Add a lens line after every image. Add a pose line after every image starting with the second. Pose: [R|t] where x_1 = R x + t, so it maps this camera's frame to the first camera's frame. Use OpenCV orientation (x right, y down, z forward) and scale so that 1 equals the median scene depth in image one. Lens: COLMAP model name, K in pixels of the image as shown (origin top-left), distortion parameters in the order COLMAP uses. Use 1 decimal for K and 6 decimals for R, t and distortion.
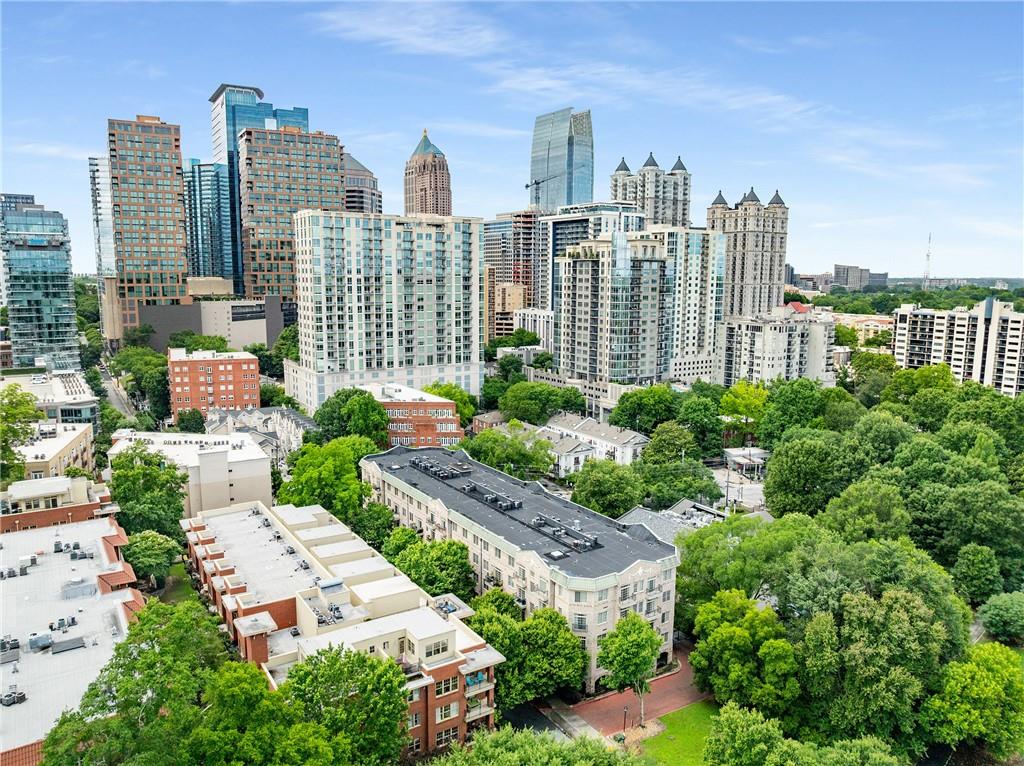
lens RADIAL K [[725.1, 0, 509.7], [0, 725.1, 383.1], [0, 0, 1]] dist [-0.033329, -0.002139]
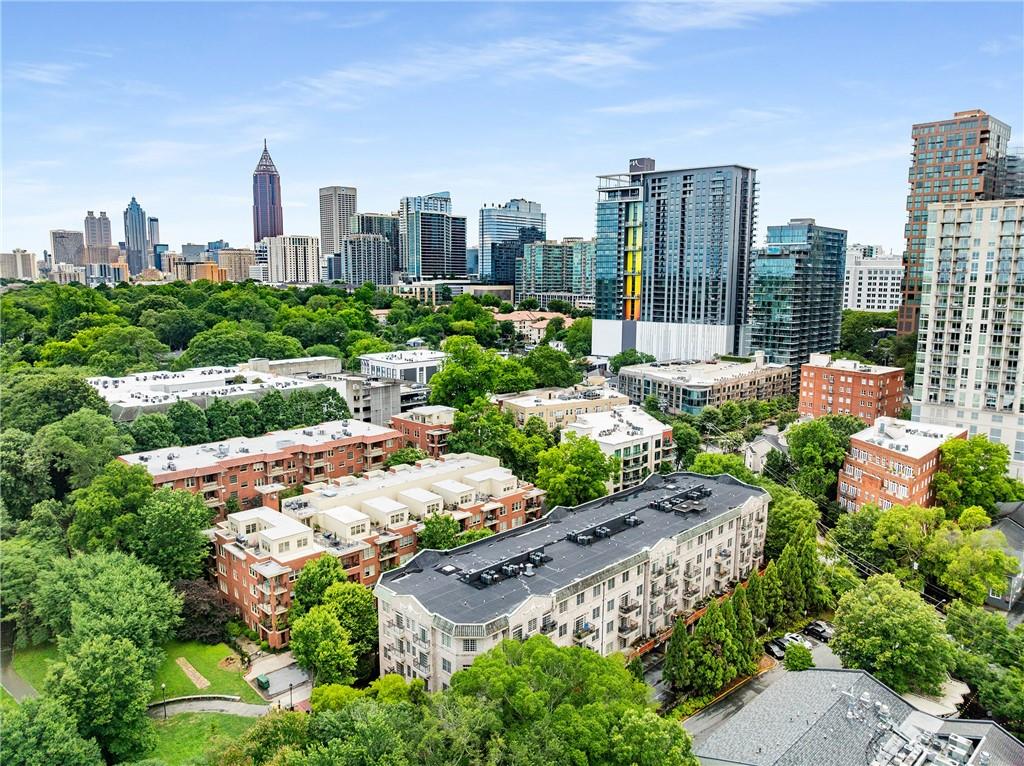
lens RADIAL K [[725.1, 0, 510.4], [0, 725.1, 386.7], [0, 0, 1]] dist [-0.033329, -0.002139]
pose [[0.205762, 0.142962, -0.968103, 0.426217], [-0.150501, 0.982125, 0.113045, -0.052069], [0.966960, 0.122440, 0.223600, 0.363398]]
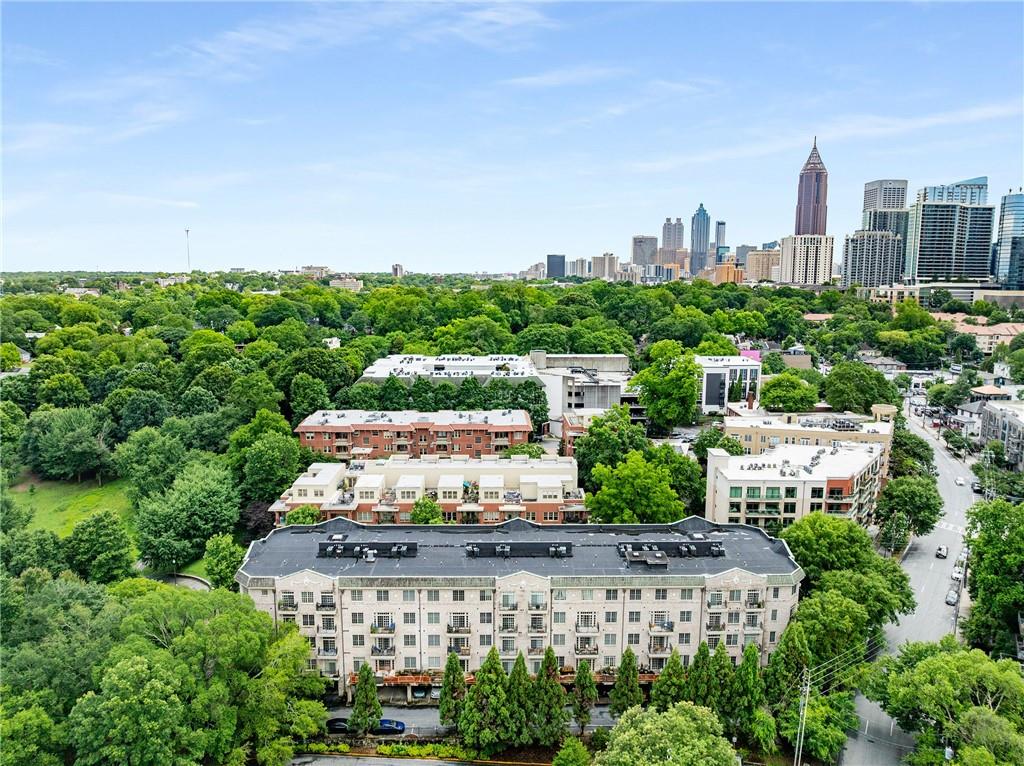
lens RADIAL K [[725.1, 0, 512.0], [0, 725.1, 382.6], [0, 0, 1]] dist [-0.033329, -0.002139]
pose [[-0.535718, 0.117134, -0.836233, 0.417296], [-0.133686, 0.966076, 0.220965, -0.058943], [0.833747, 0.230167, -0.501885, 0.407007]]
